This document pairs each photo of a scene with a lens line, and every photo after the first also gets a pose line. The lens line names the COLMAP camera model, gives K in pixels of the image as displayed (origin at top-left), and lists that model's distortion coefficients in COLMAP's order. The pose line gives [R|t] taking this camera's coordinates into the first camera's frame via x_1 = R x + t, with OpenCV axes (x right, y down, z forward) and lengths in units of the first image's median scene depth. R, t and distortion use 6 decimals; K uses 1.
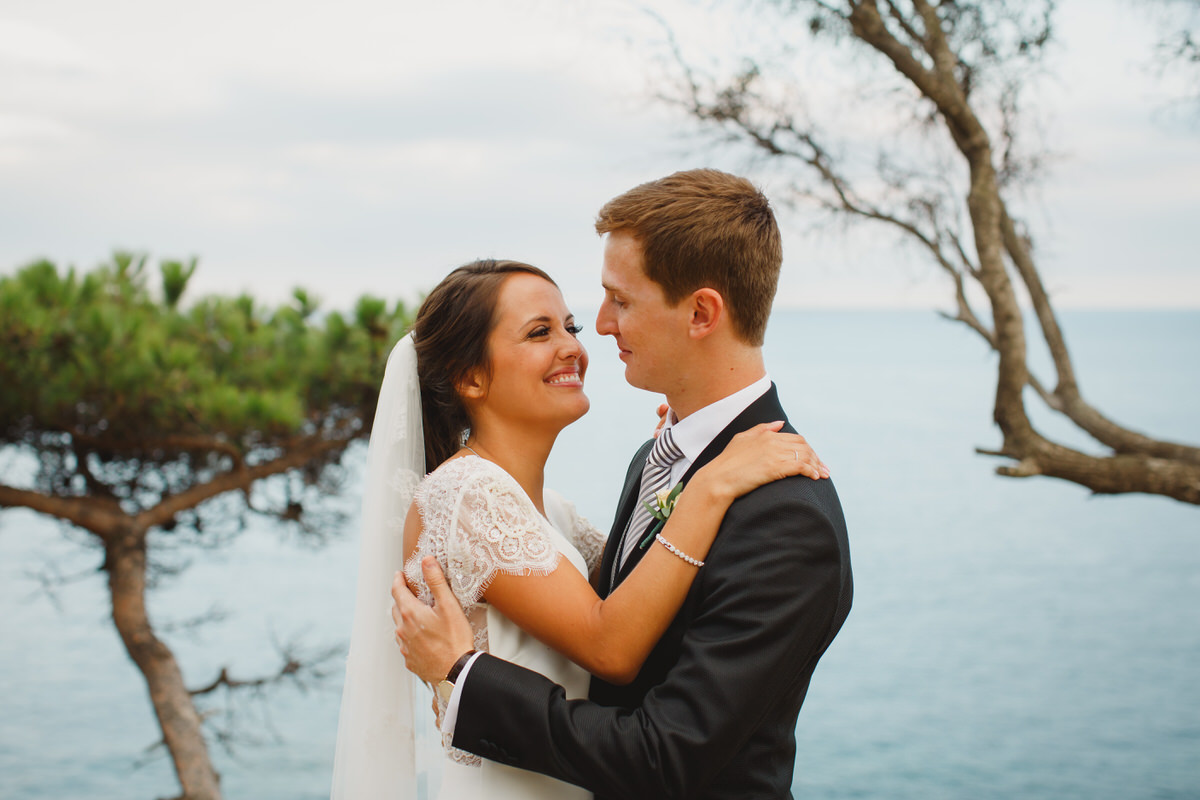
lens RADIAL K [[1864.1, 0, 599.5], [0, 1864.1, 390.7], [0, 0, 1]] dist [-0.109709, 0.000000]
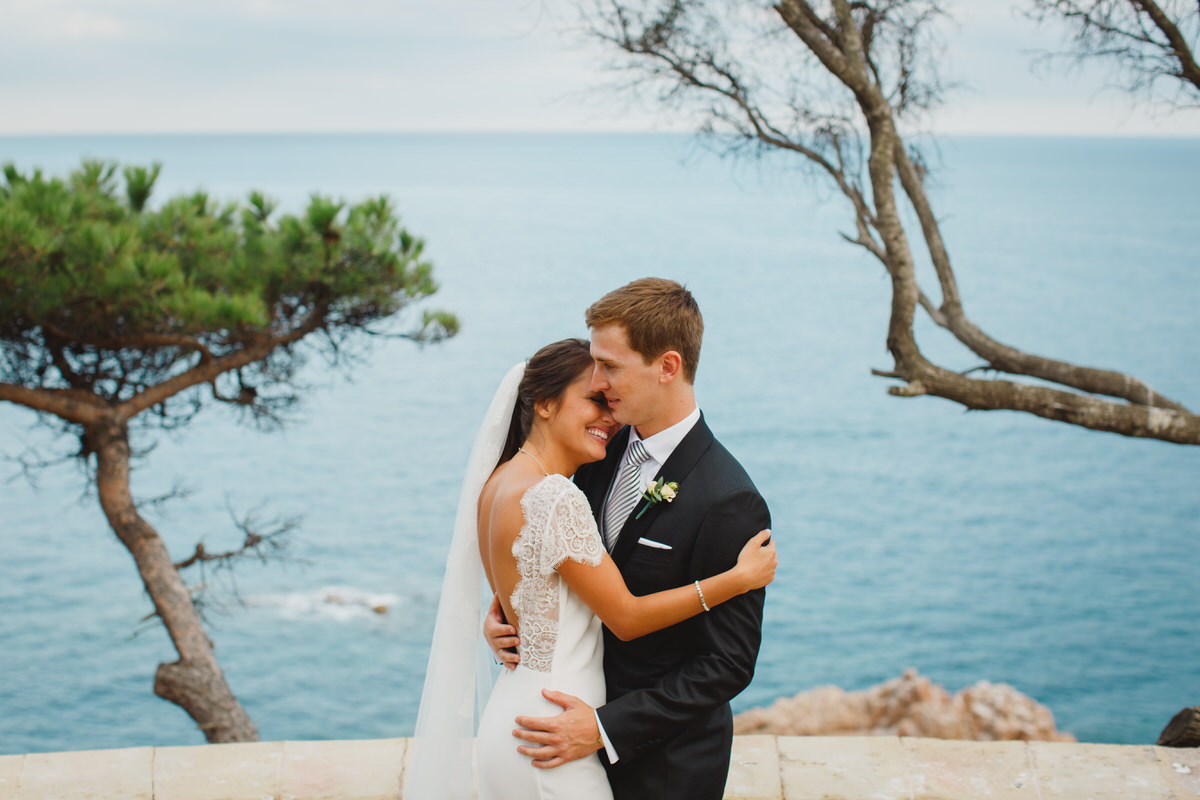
lens RADIAL K [[1864.1, 0, 602.2], [0, 1864.1, 402.7], [0, 0, 1]] dist [-0.109709, 0.000000]
pose [[0.998410, -0.001028, 0.056368, -0.025308], [-0.003922, 0.996145, 0.087636, -0.035306], [-0.056241, -0.087717, 0.994556, -0.121350]]
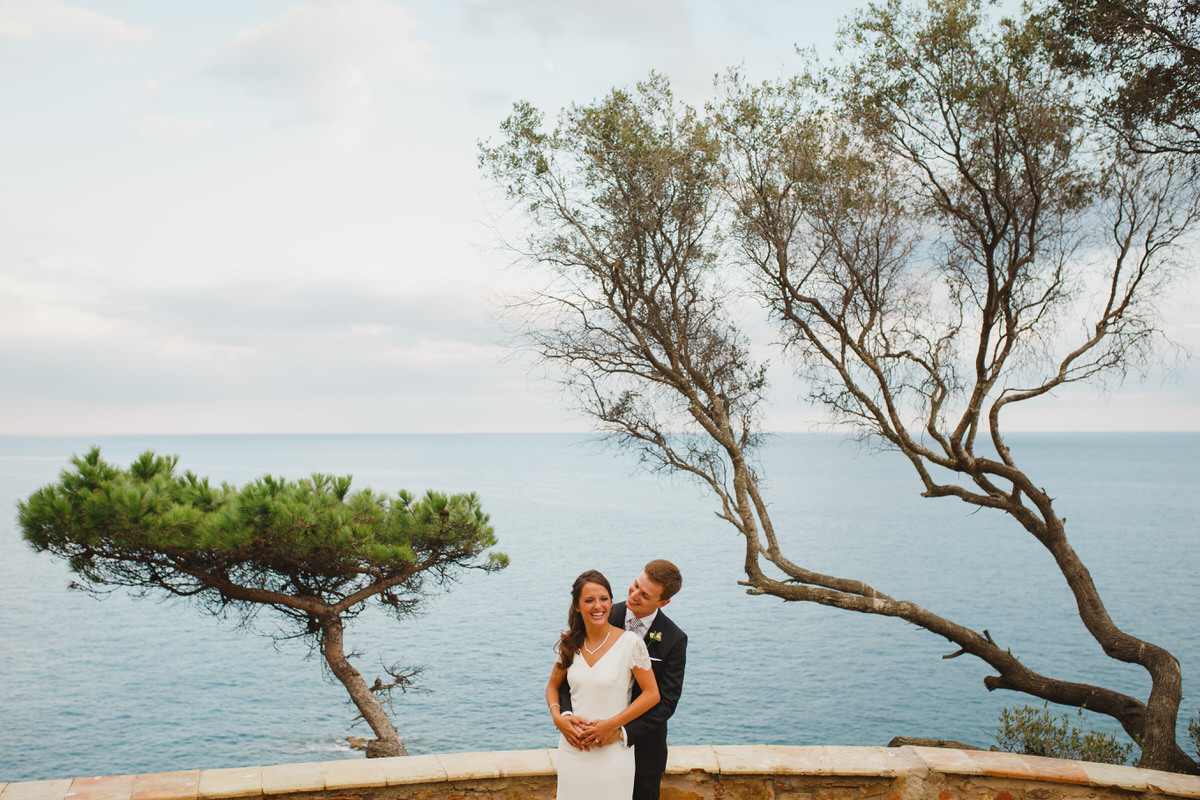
lens RADIAL K [[1132.5, 0, 590.4], [0, 1132.5, 399.8], [0, 0, 1]] dist [-0.071954, 0.000000]
pose [[0.995641, 0.004343, 0.093167, -0.088387], [0.004272, 0.995744, -0.092068, -0.048697], [-0.093170, 0.092065, 0.991385, -0.324202]]
